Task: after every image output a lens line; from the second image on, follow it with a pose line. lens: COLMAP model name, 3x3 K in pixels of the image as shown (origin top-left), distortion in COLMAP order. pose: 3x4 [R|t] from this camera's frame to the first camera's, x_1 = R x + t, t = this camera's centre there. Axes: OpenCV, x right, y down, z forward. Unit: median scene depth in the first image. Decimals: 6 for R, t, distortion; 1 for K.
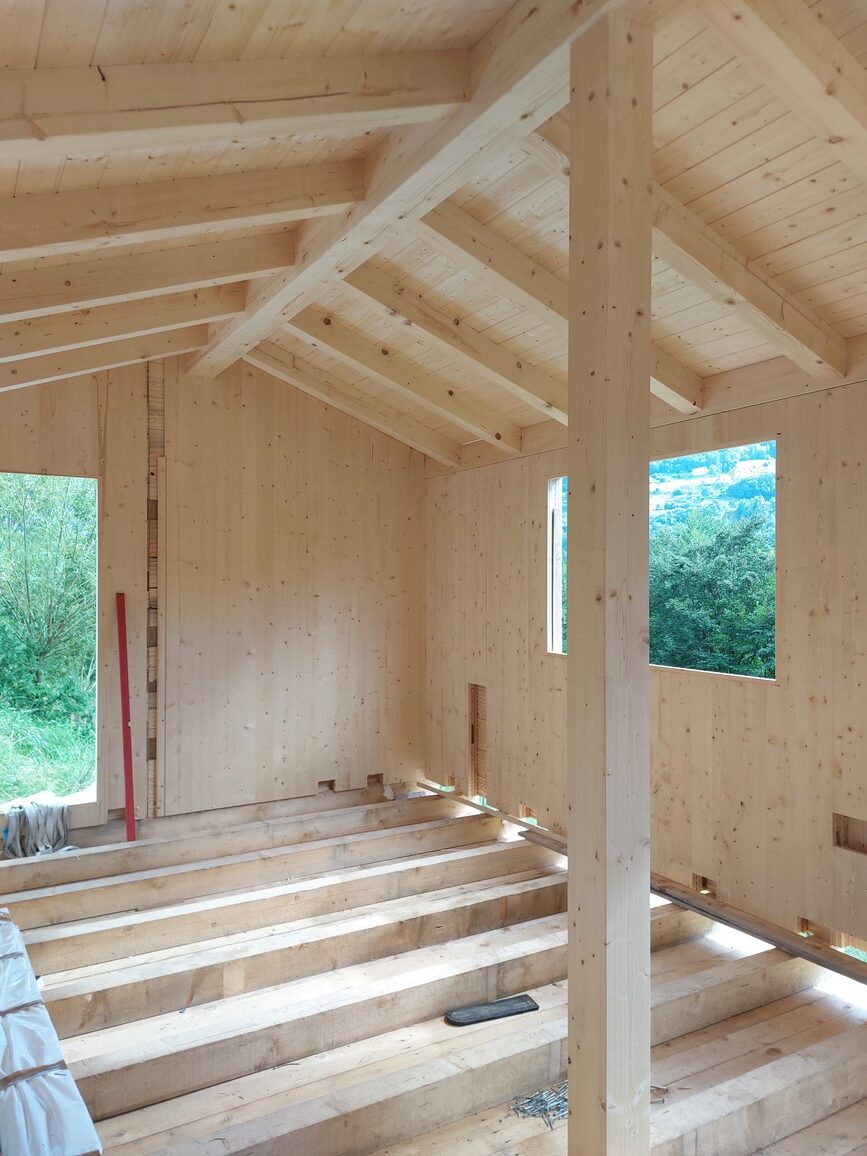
lens RADIAL K [[842.1, 0, 427.4], [0, 842.1, 574.3], [0, 0, 1]] dist [0.106005, -0.112749]
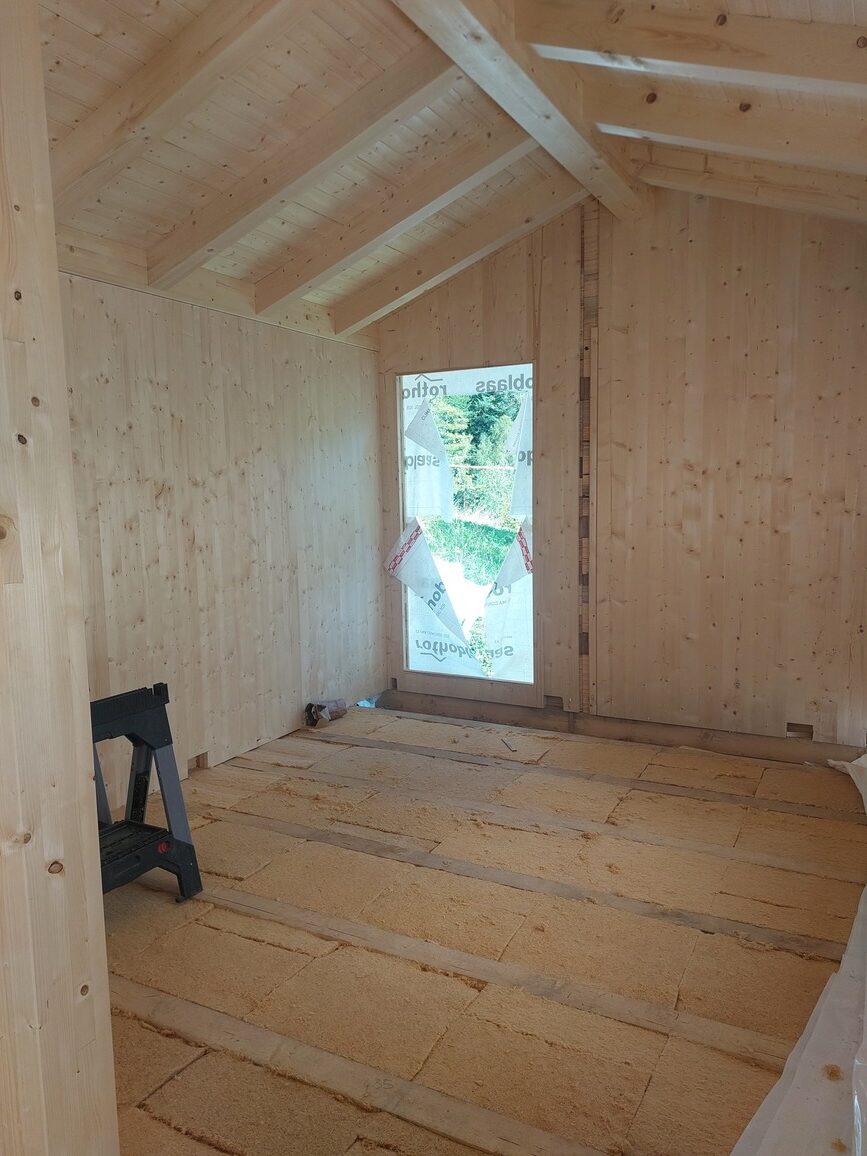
lens RADIAL K [[842.1, 0, 427.4], [0, 842.1, 574.3], [0, 0, 1]] dist [0.106005, -0.112749]
pose [[0.511495, 0.072879, -0.856190, 0.390076], [0.025502, 0.994670, 0.099902, 0.027723], [0.858908, -0.072934, 0.506911, 0.371810]]
